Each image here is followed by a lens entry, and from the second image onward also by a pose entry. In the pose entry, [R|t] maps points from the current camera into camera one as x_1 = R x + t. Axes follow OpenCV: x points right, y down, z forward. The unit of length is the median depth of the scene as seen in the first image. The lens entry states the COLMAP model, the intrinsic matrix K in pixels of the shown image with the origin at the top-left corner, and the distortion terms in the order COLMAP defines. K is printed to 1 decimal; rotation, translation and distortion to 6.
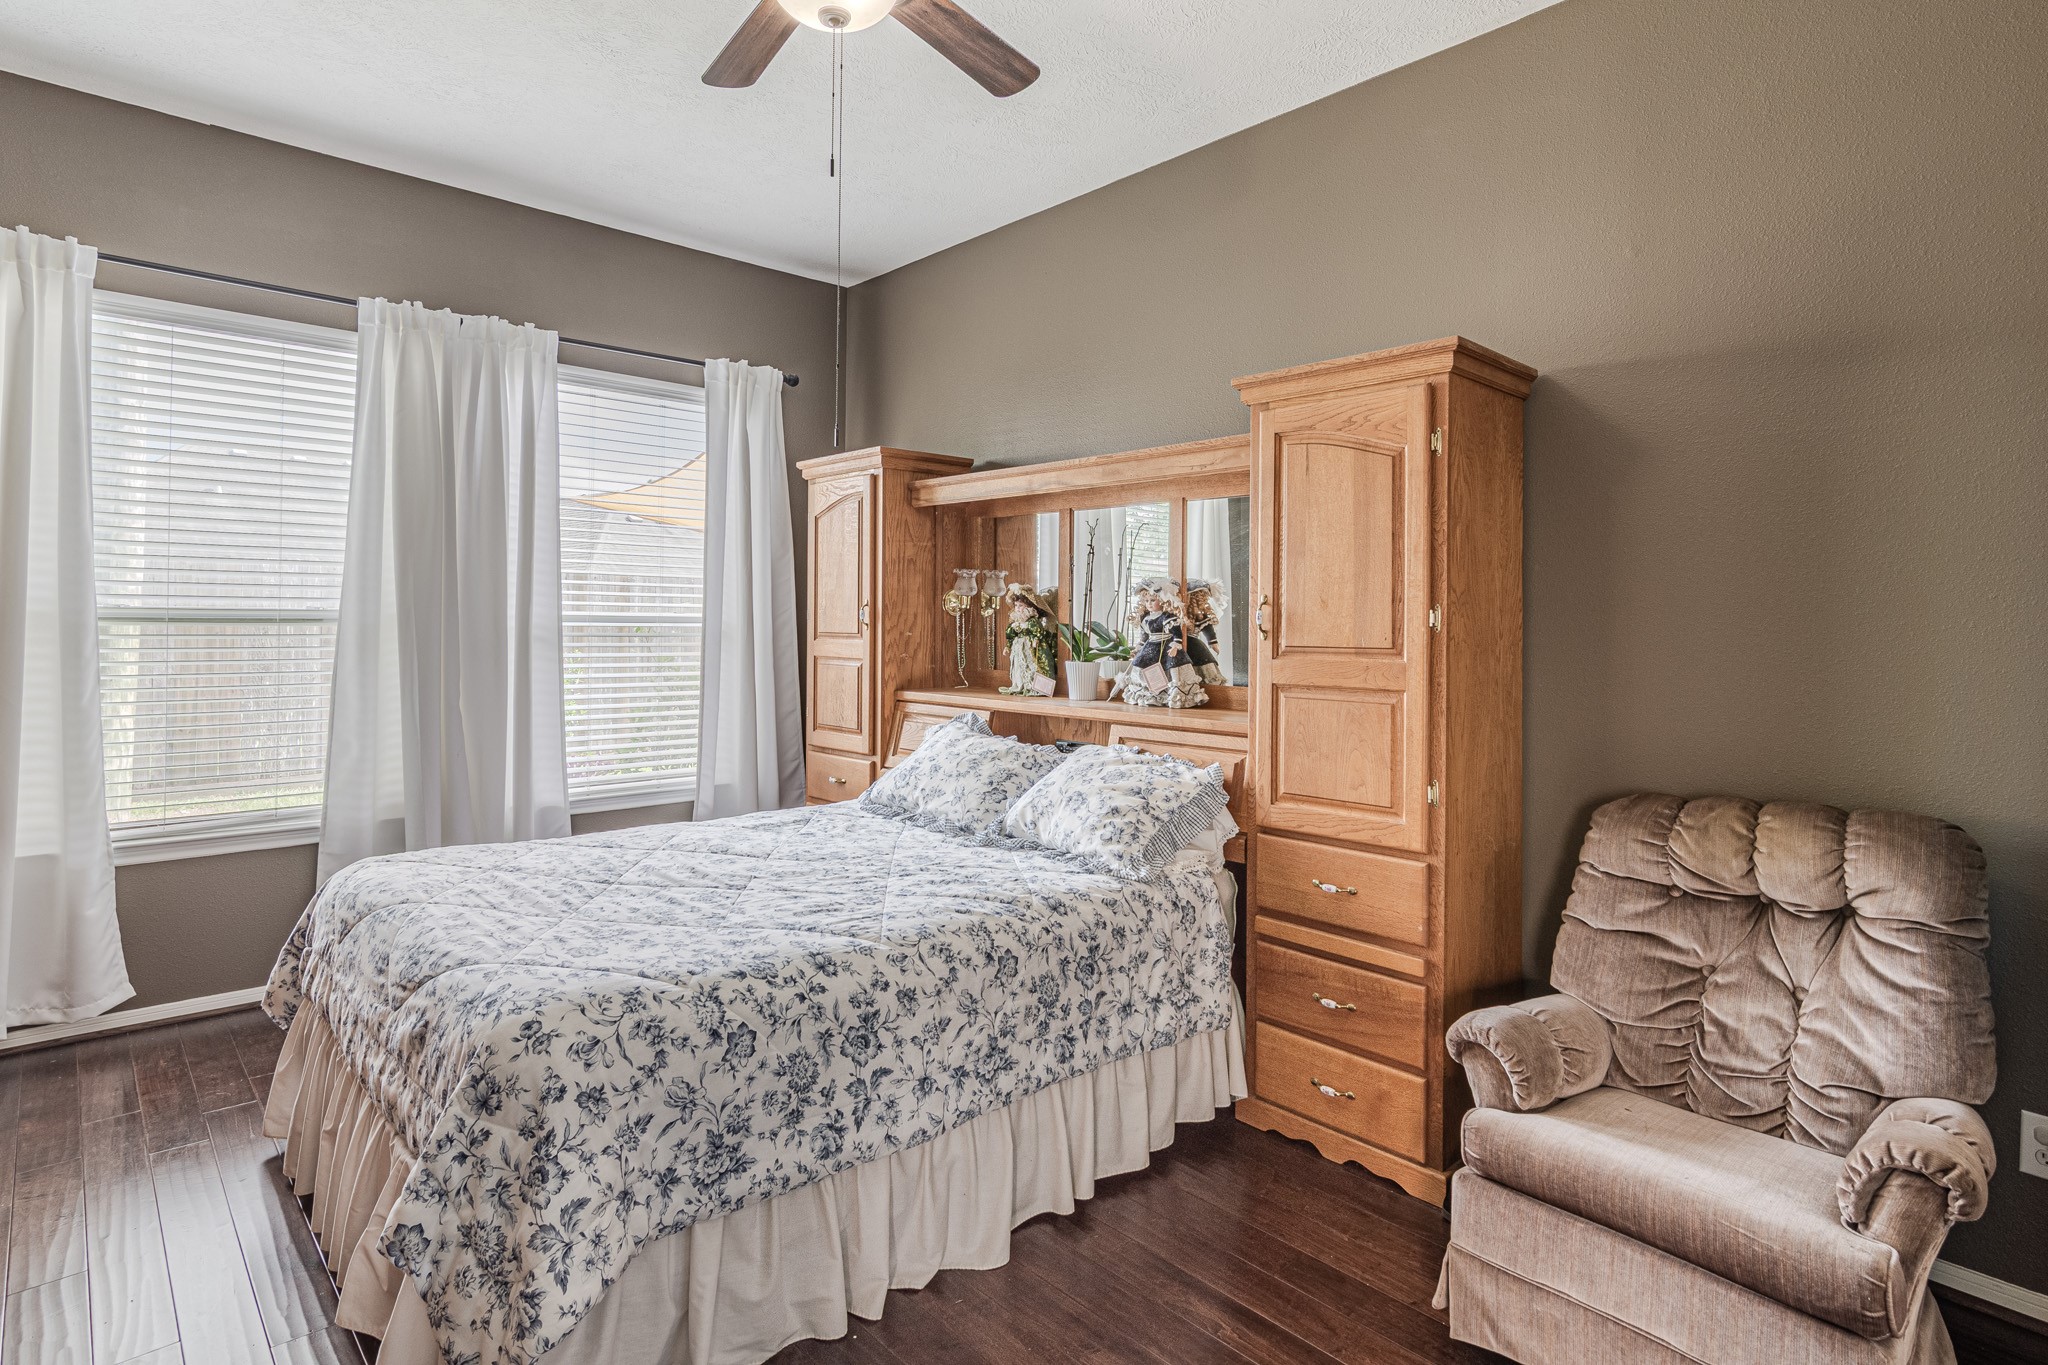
lens RADIAL K [[1015.0, 0, 1051.1], [0, 1015.0, 607.0], [0, 0, 1]] dist [0.001280, 0.001511]
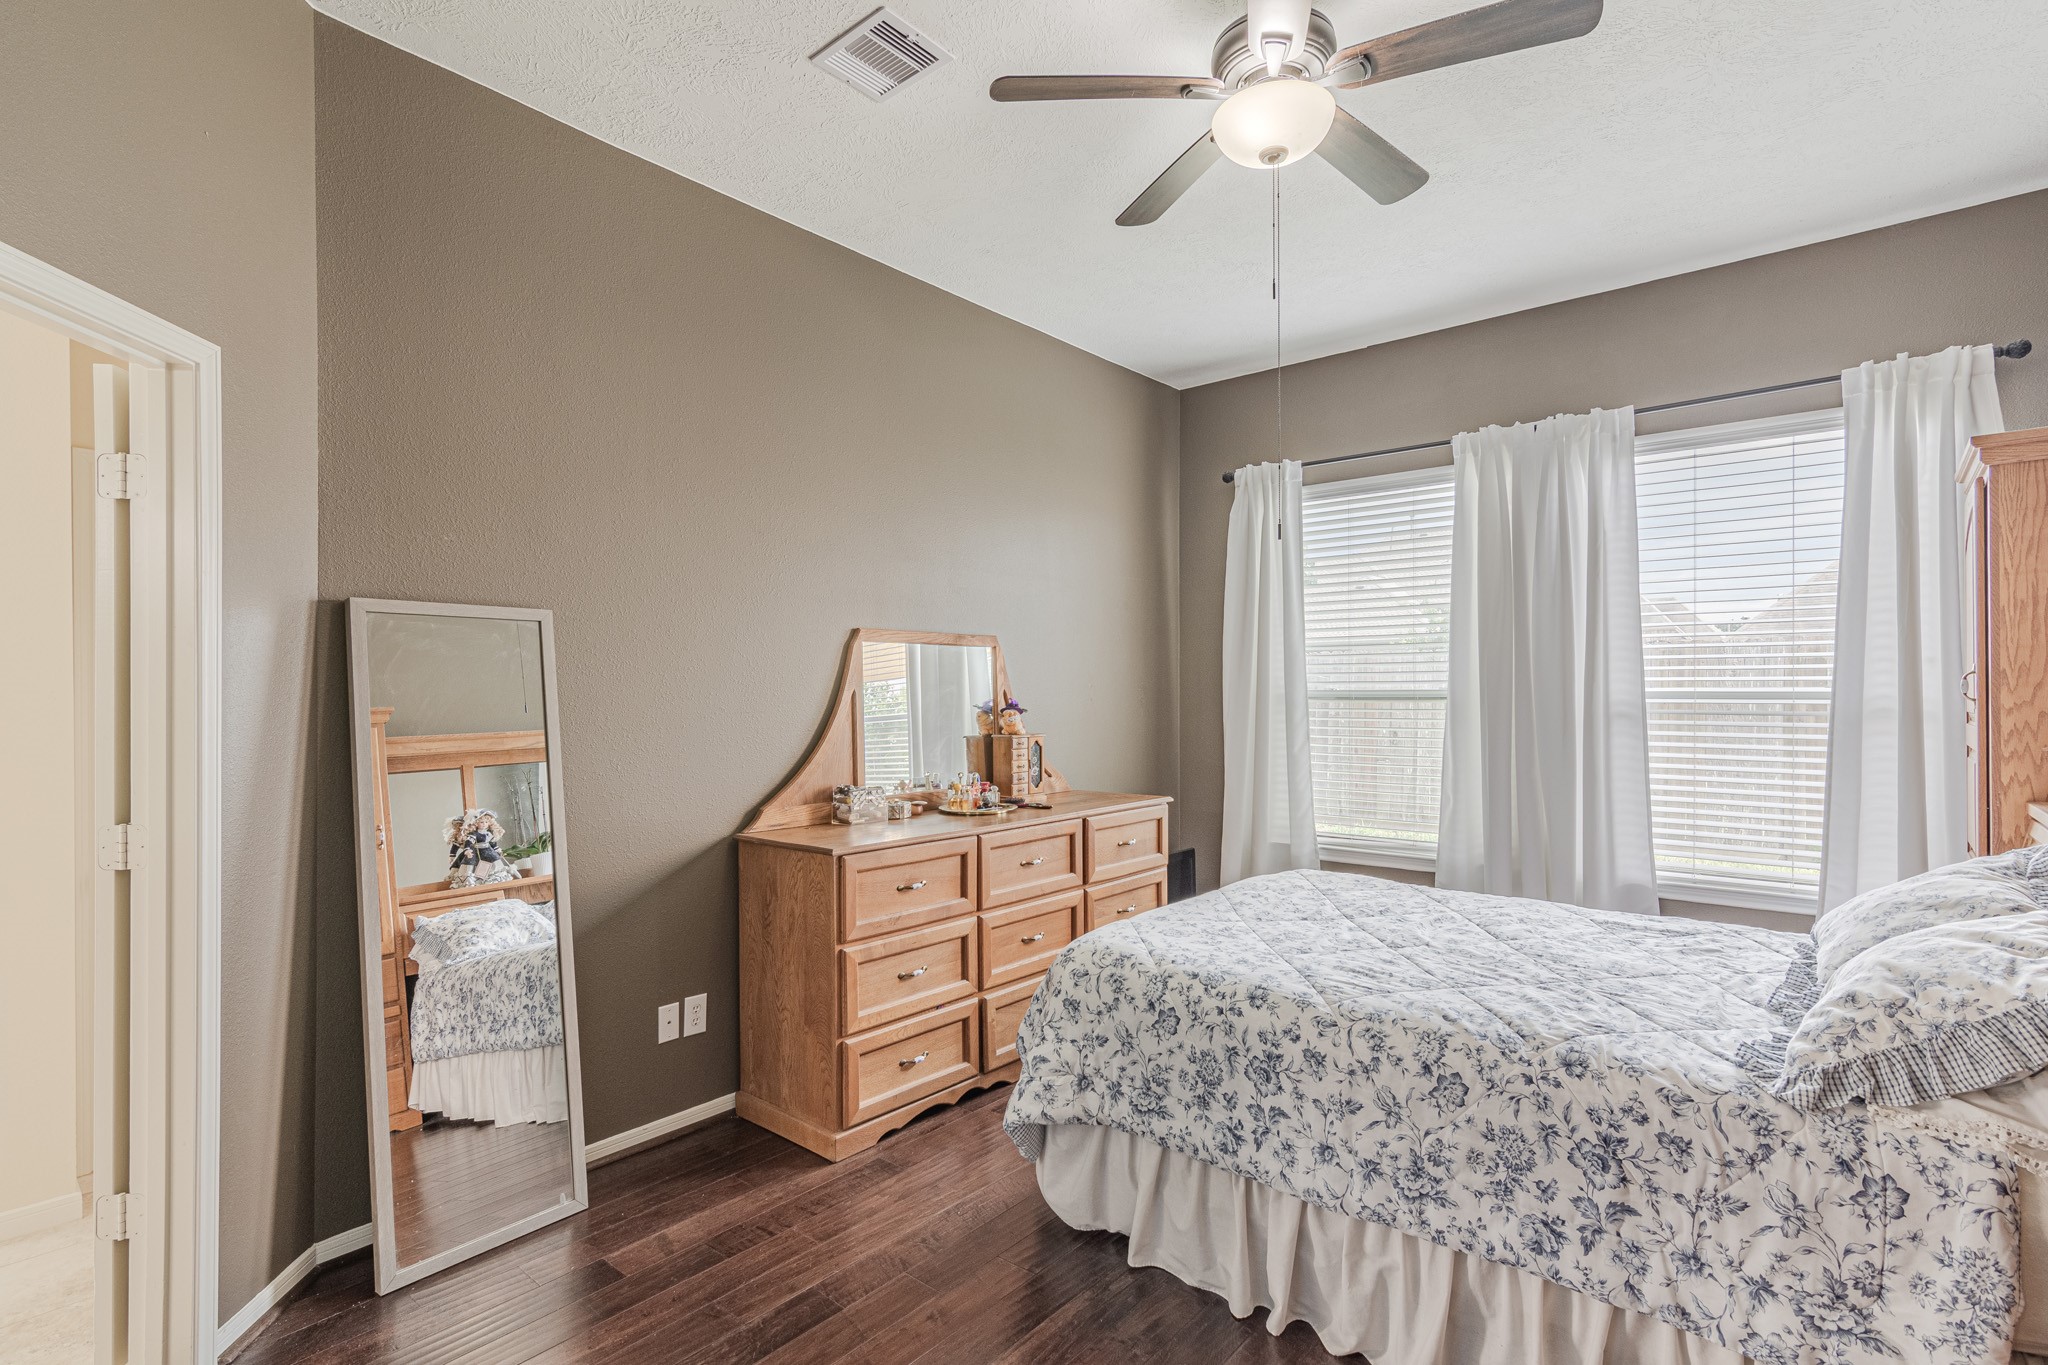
lens RADIAL K [[1015.0, 0, 1032.2], [0, 1015.0, 694.3], [0, 0, 1]] dist [0.001280, 0.001511]
pose [[0.135382, -0.008243, -0.990759, 0.794236], [0.016909, 0.999839, -0.006008, 0.012797], [0.990649, -0.015940, 0.135499, 0.543089]]
